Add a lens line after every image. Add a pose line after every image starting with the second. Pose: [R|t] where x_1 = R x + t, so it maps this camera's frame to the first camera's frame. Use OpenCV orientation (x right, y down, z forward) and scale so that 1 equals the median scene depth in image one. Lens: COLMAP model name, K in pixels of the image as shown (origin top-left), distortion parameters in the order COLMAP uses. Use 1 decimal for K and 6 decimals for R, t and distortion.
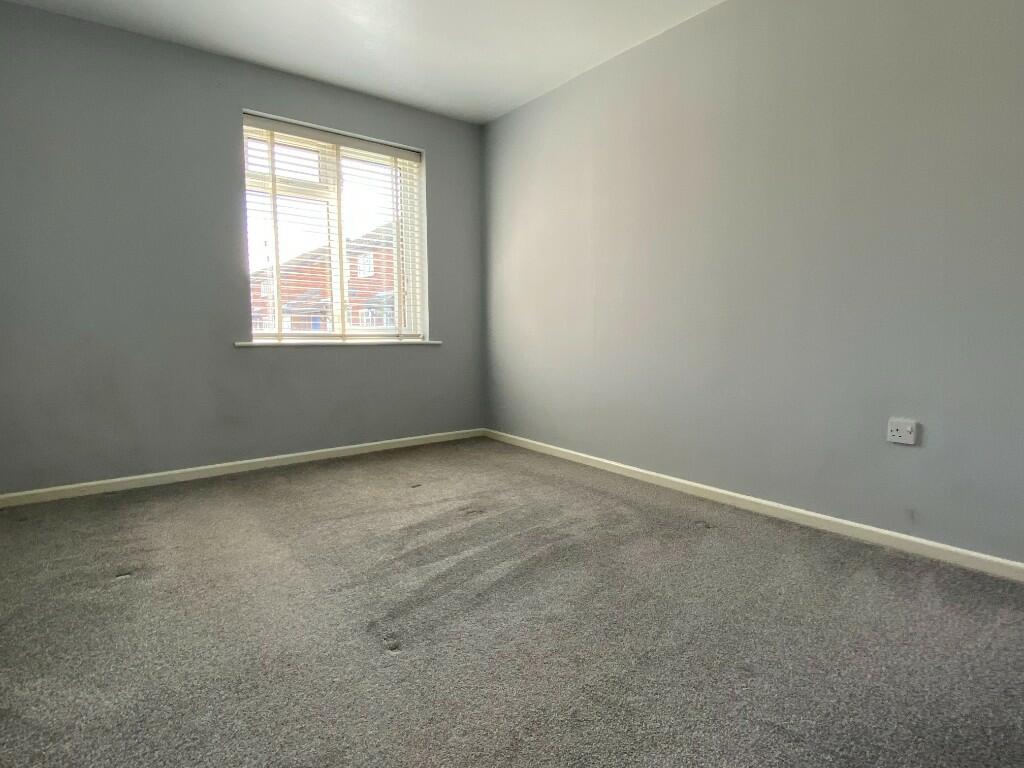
lens RADIAL K [[547.9, 0, 512.0], [0, 547.9, 384.0], [0, 0, 1]] dist [0.022379, -0.022927]
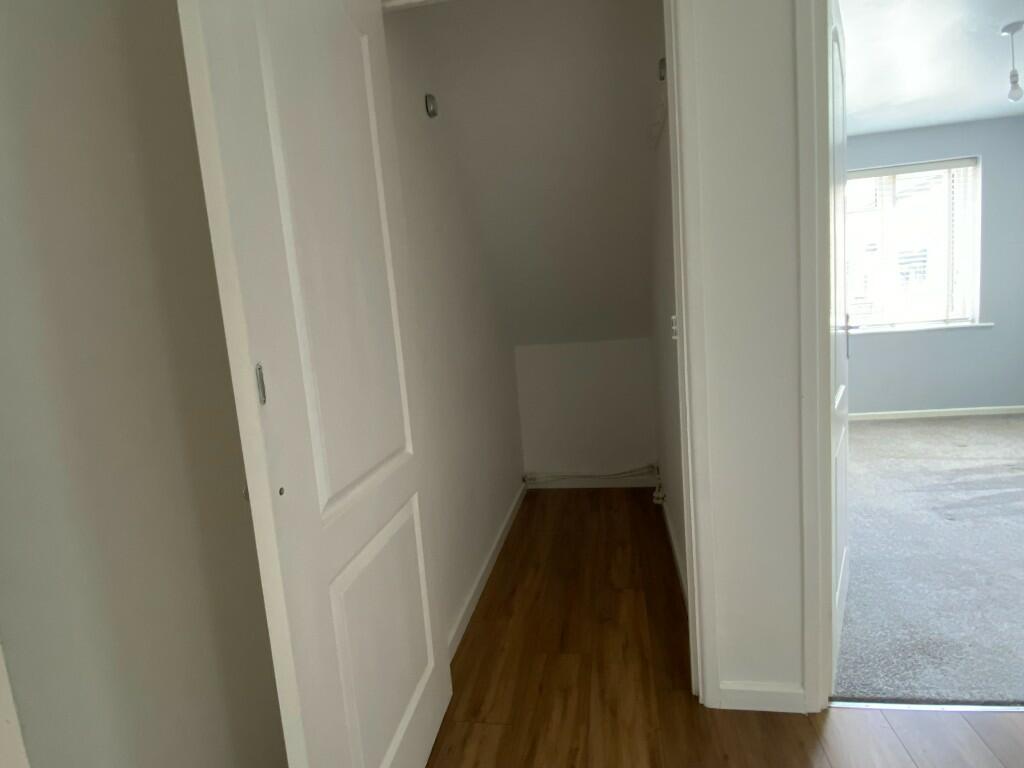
lens RADIAL K [[547.9, 0, 512.0], [0, 547.9, 384.0], [0, 0, 1]] dist [0.022379, -0.022927]
pose [[0.663825, 0.041510, -0.746735, 0.095491], [0.007063, 0.998066, 0.061760, -0.052620], [0.747854, -0.046272, 0.662248, -0.746455]]
